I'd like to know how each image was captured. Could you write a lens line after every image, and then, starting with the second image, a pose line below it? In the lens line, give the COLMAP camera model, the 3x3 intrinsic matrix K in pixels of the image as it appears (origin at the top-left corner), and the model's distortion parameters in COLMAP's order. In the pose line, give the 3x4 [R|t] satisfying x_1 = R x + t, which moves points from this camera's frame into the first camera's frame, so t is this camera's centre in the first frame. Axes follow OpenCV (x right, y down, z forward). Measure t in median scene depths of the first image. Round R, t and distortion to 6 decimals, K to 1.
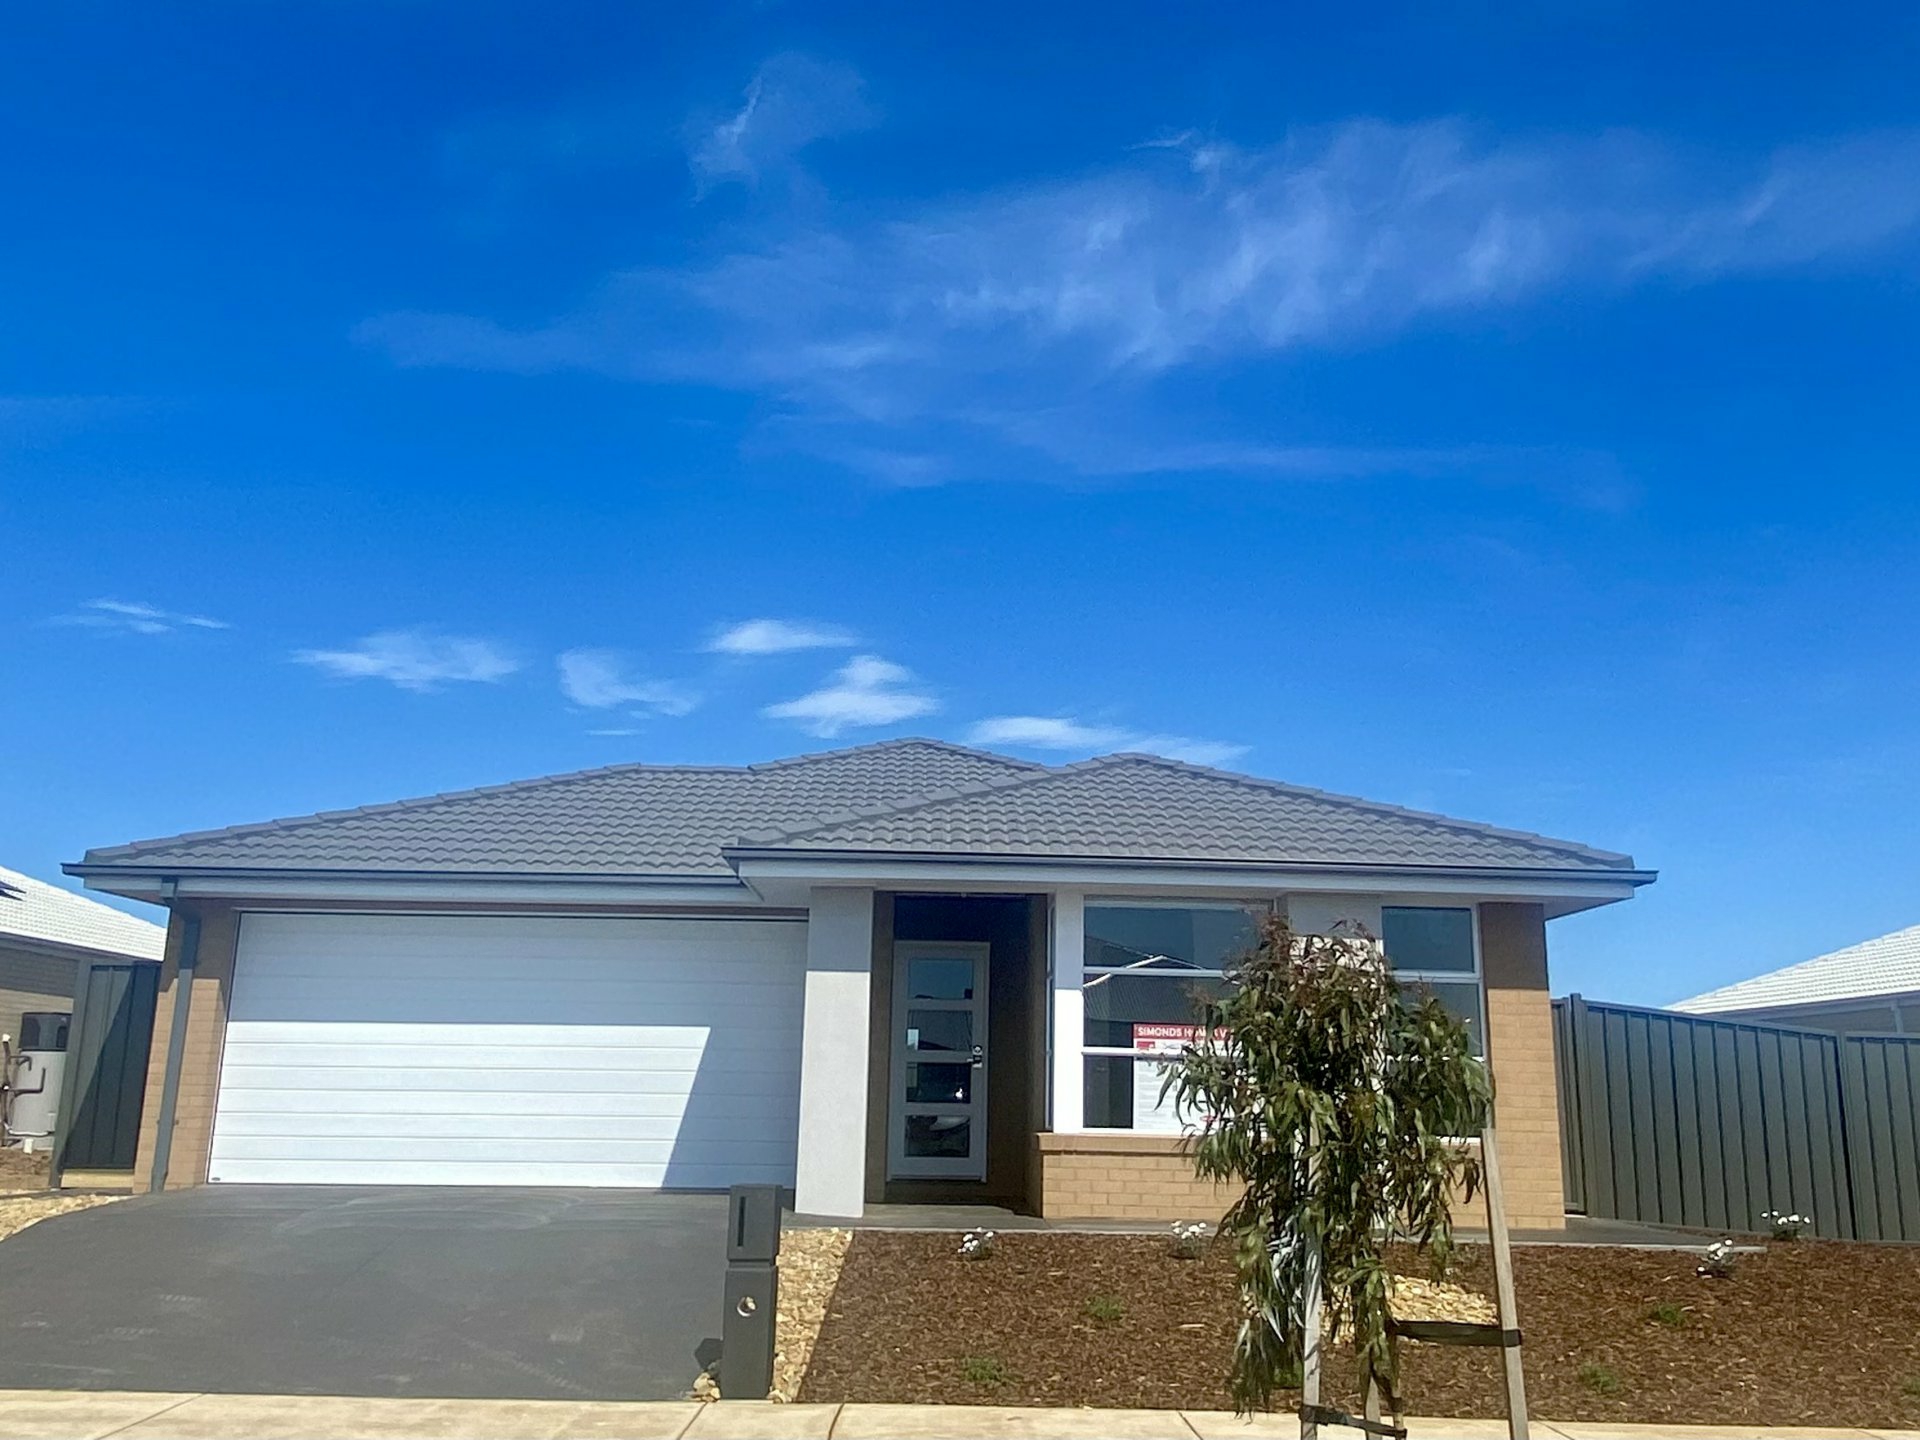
lens RADIAL K [[1709.8, 0, 960.0], [0, 1709.8, 720.0], [0, 0, 1]] dist [0.055701, -0.000603]
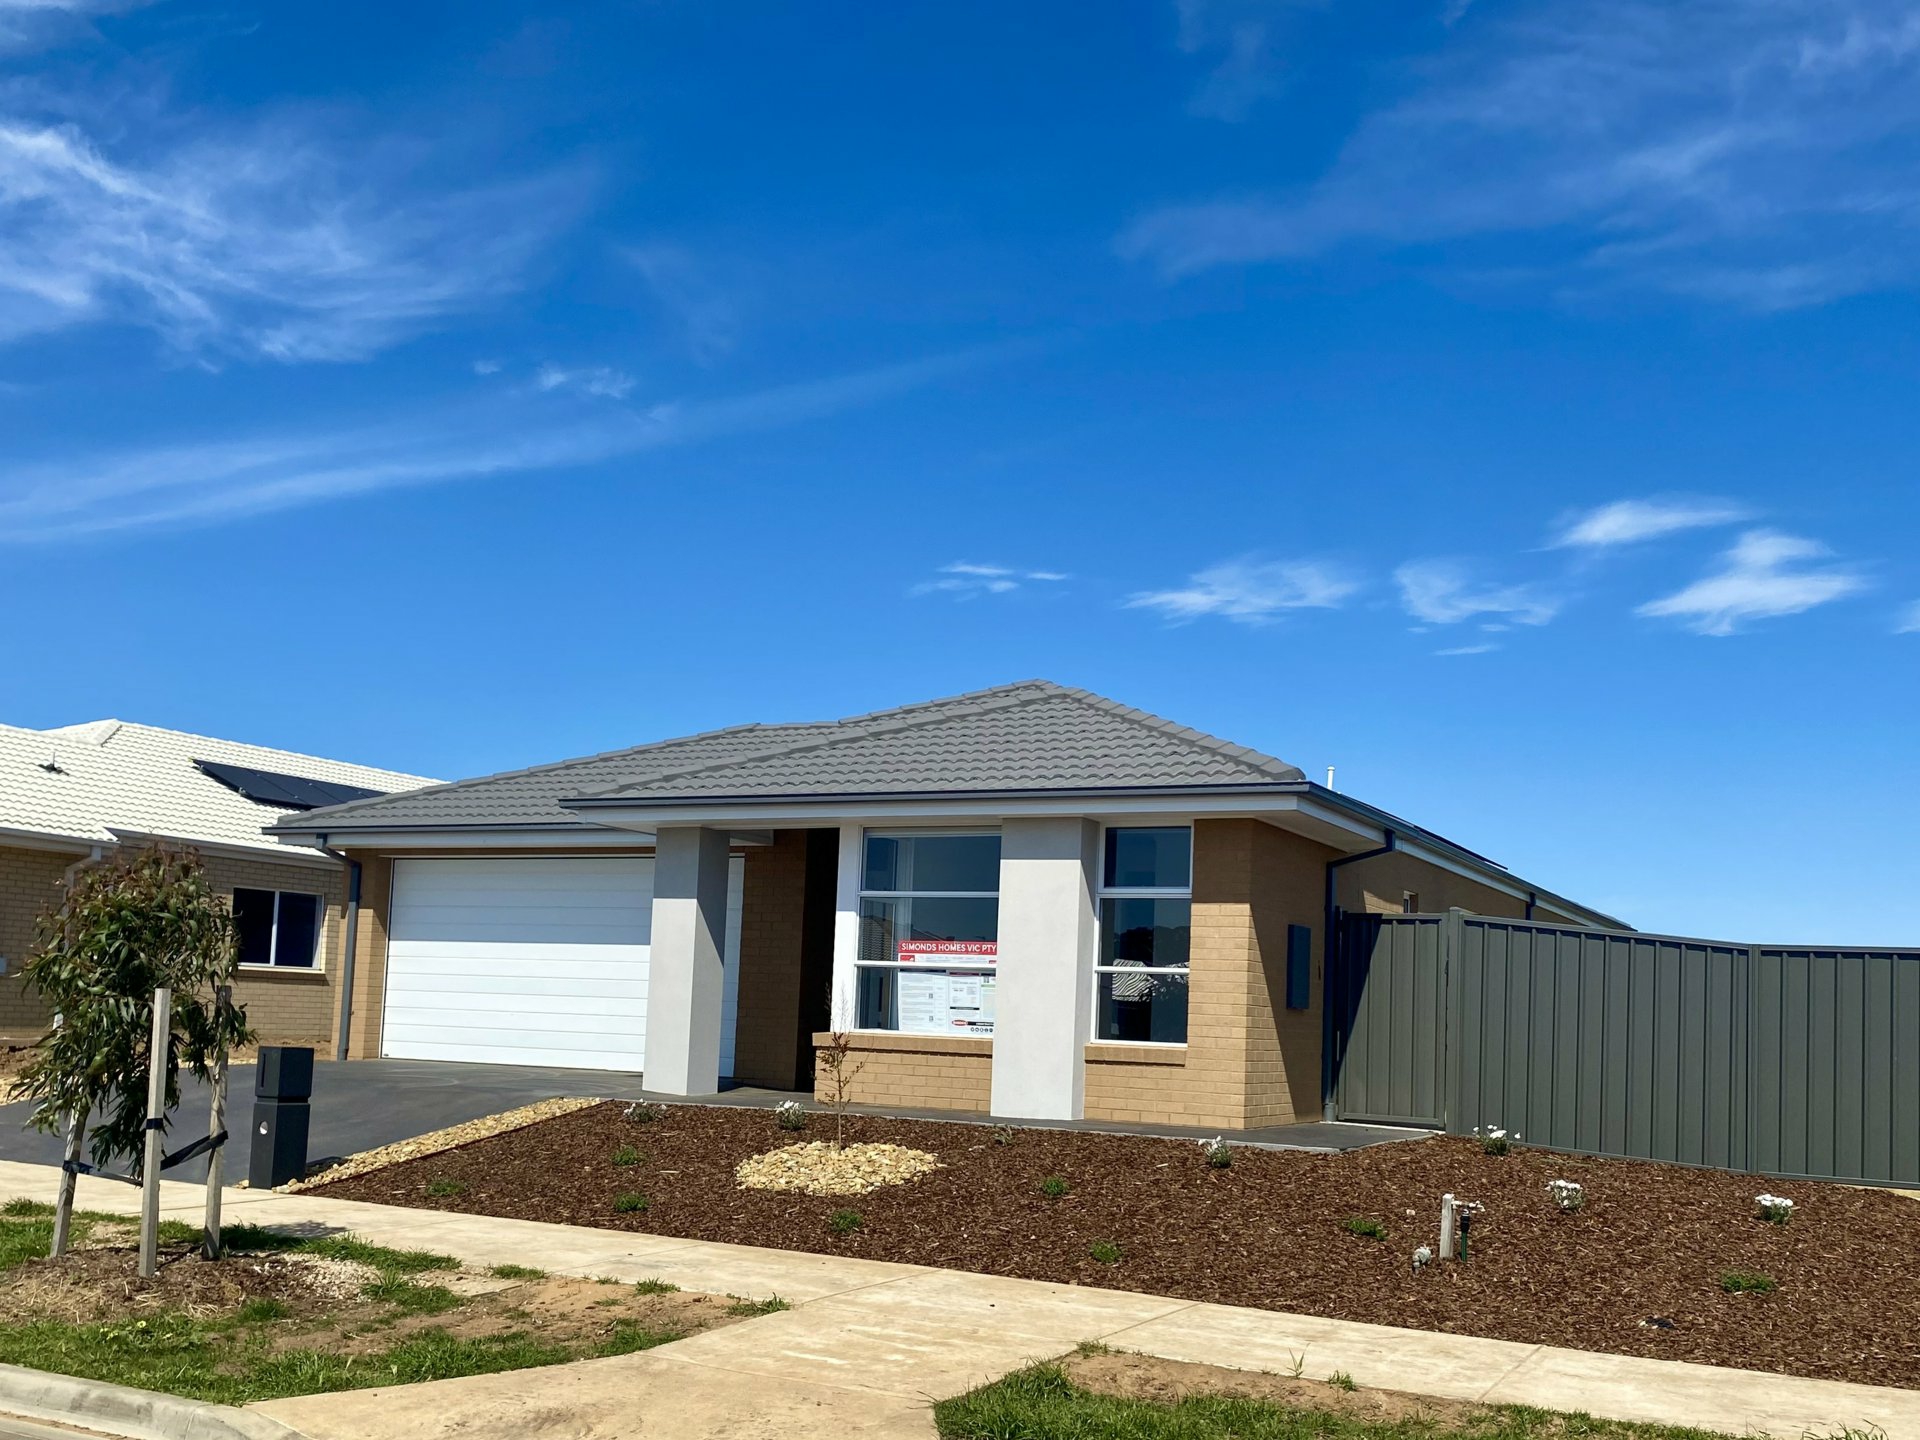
lens RADIAL K [[1883.5, 0, 957.4], [0, 1883.5, 1007.8], [0, 0, 1]] dist [0.060300, -0.080153]
pose [[0.863528, 0.012990, -0.504133, 0.690928], [0.083511, 0.982183, 0.168355, 0.014314], [0.497338, -0.187480, 0.847057, -0.035853]]
